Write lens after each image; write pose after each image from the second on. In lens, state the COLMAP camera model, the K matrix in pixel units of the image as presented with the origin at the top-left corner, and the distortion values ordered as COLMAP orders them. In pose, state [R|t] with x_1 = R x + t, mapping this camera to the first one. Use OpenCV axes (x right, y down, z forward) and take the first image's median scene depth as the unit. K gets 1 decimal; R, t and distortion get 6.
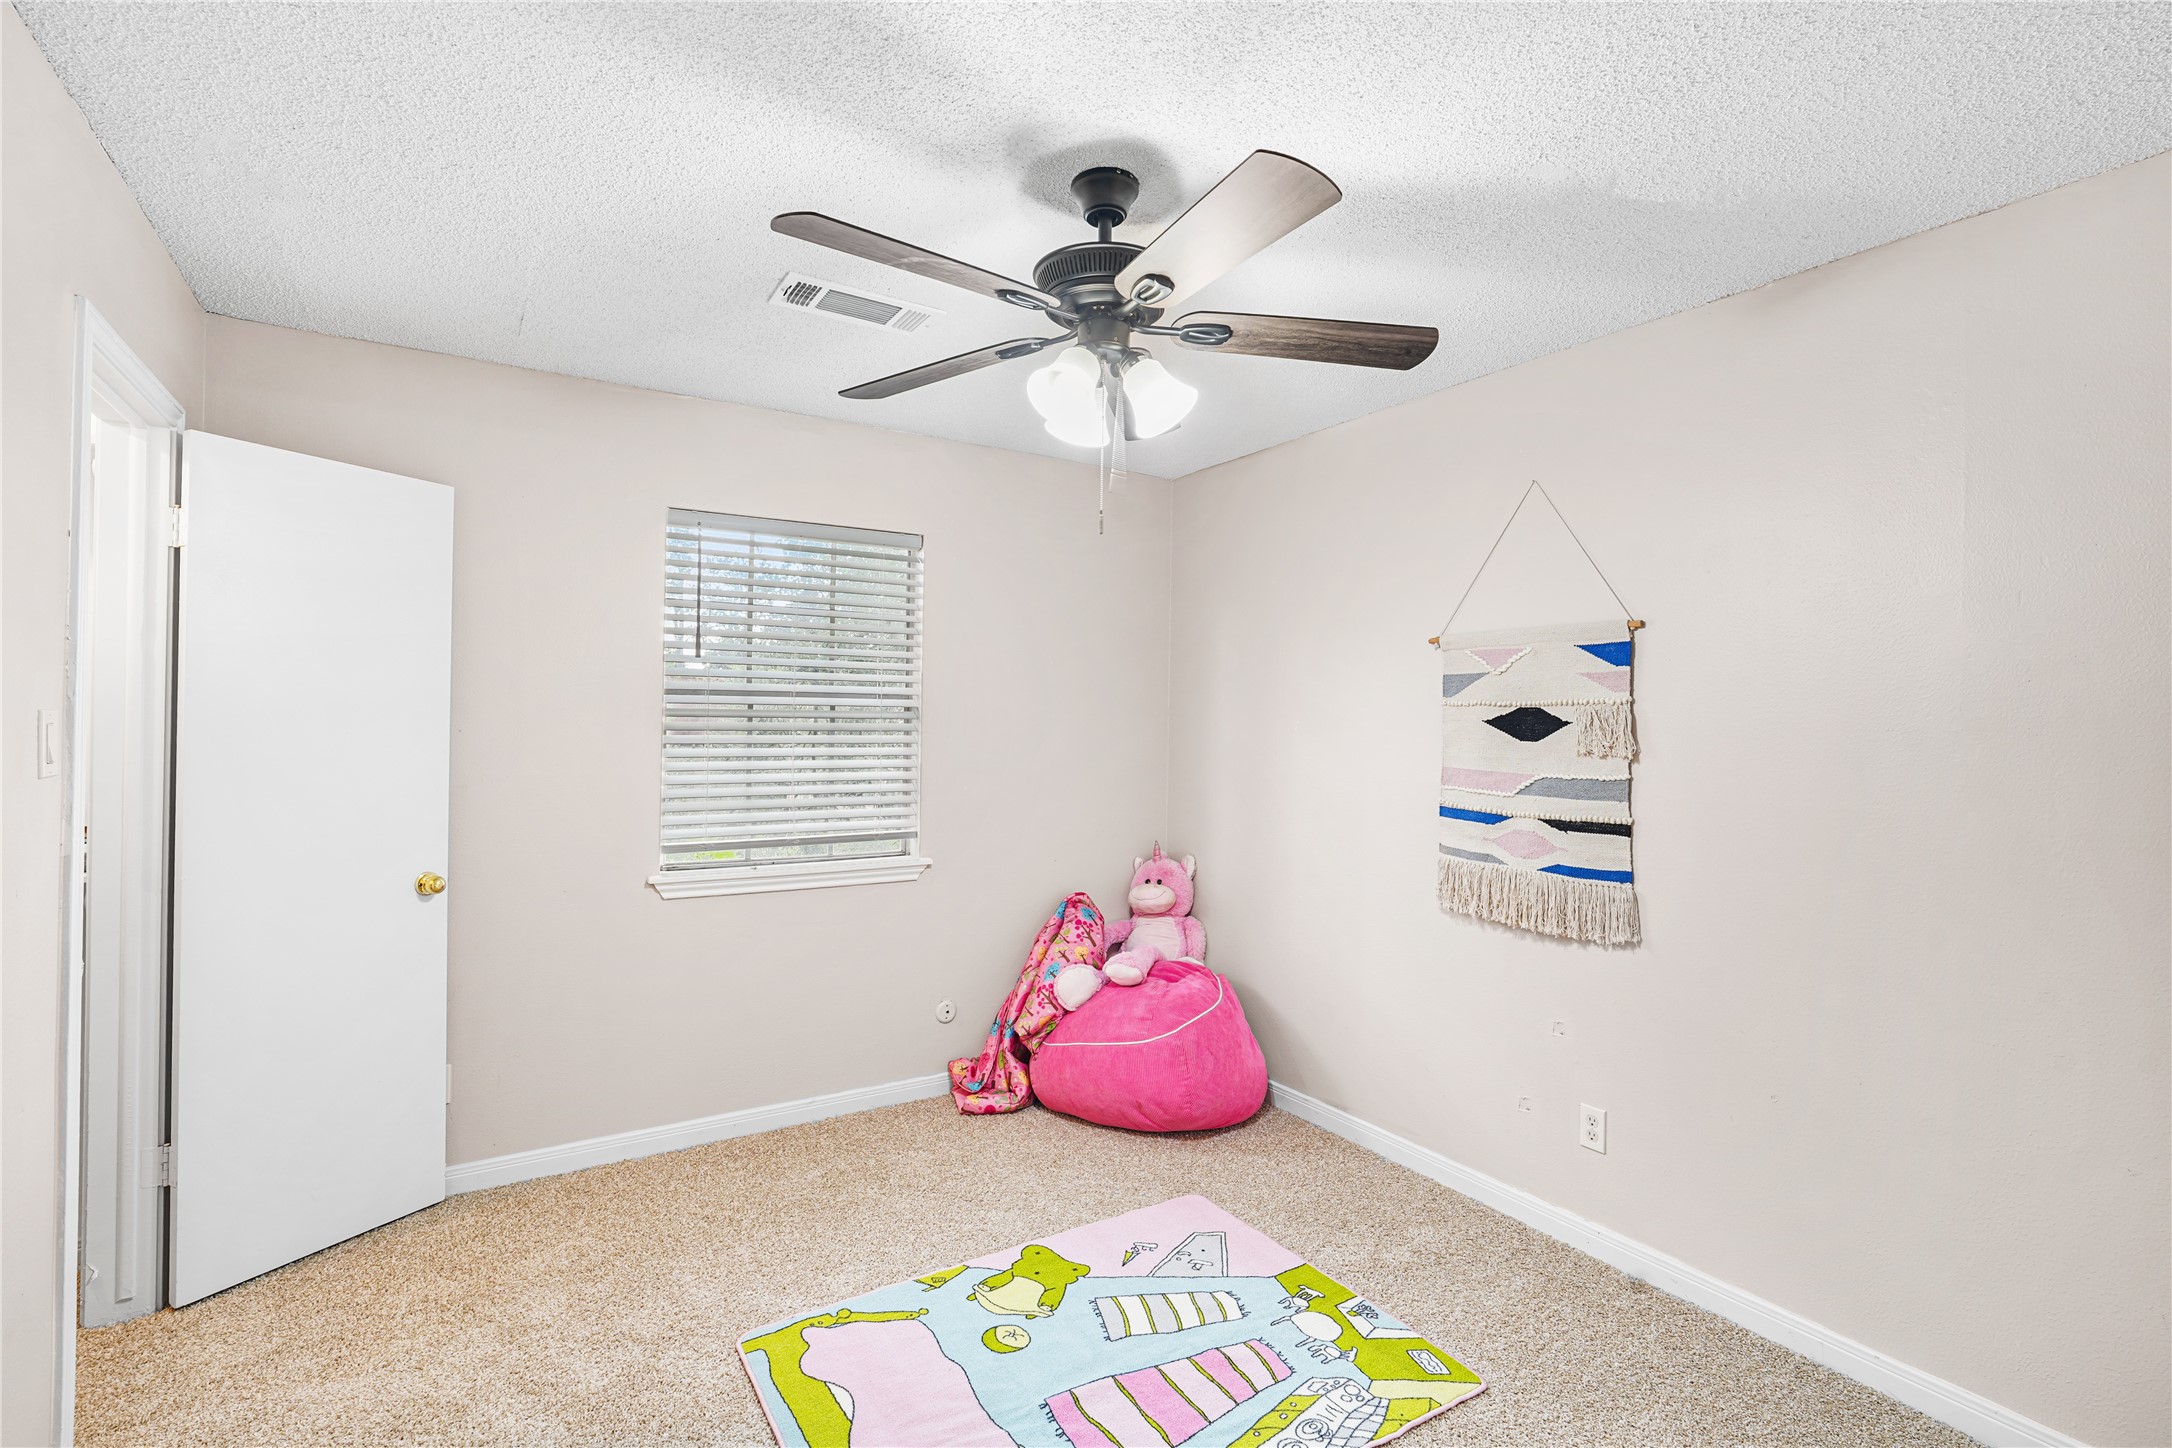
lens RADIAL K [[977.0, 0, 1092.1], [0, 977.0, 717.2], [0, 0, 1]] dist [0.001155, 0.000687]
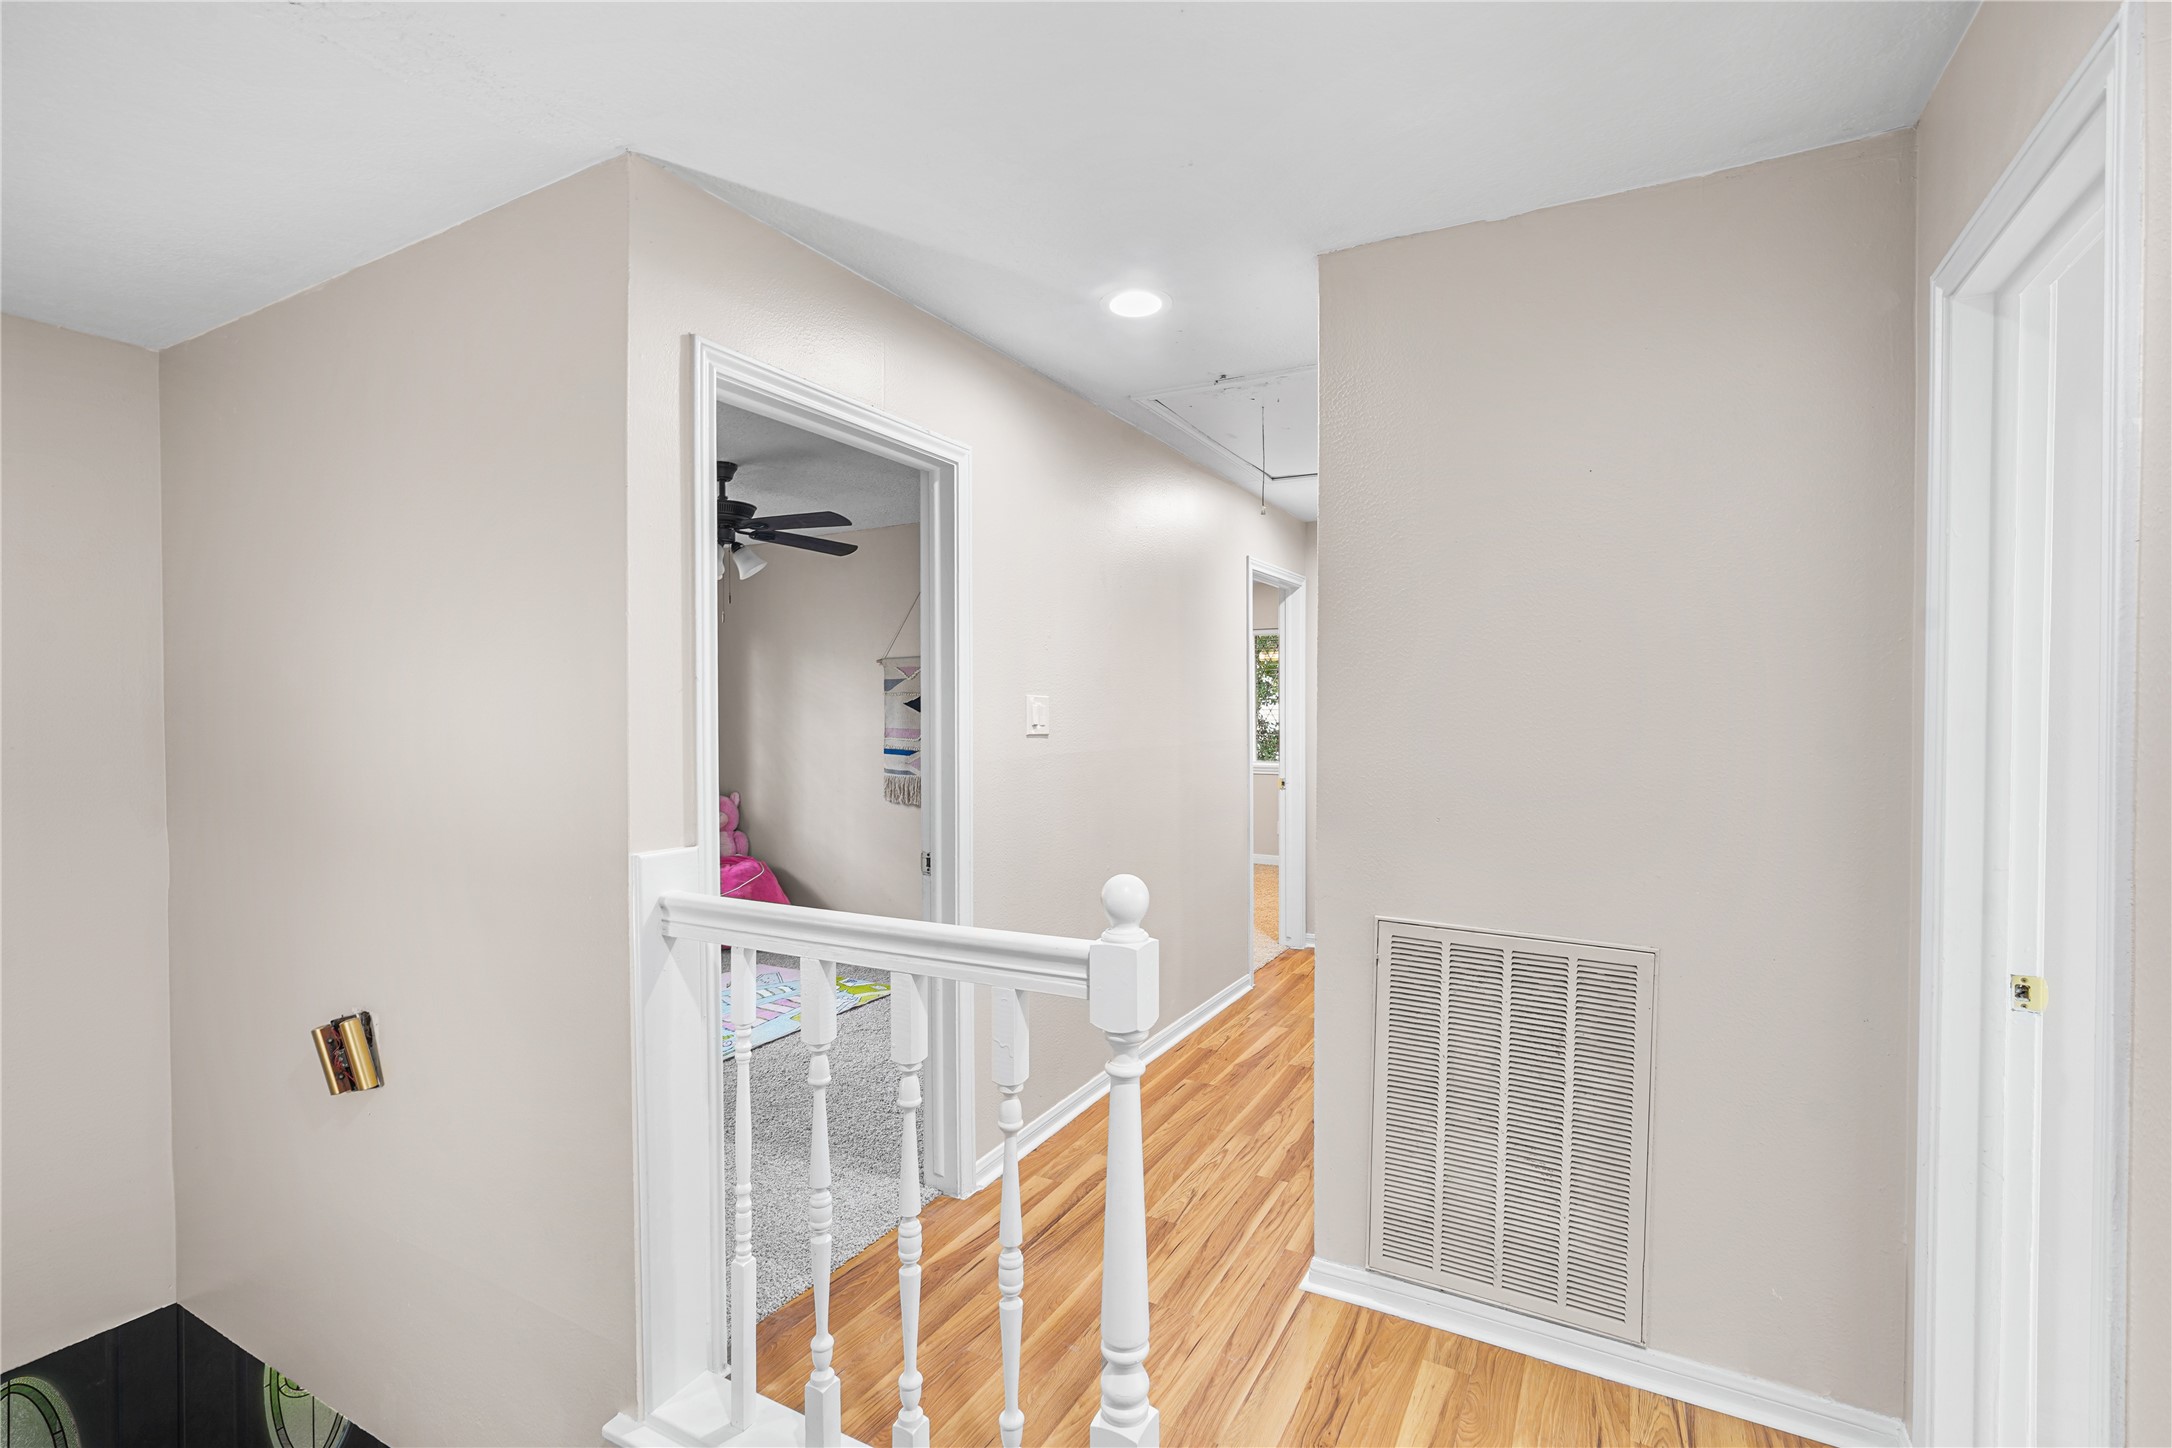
lens RADIAL K [[977.0, 0, 1092.1], [0, 977.0, 717.2], [0, 0, 1]] dist [0.001155, 0.000687]
pose [[0.869665, -0.028778, 0.492803, -0.233968], [0.020435, 0.999542, 0.022309, -0.004190], [-0.493220, -0.009331, 0.869855, -0.873948]]
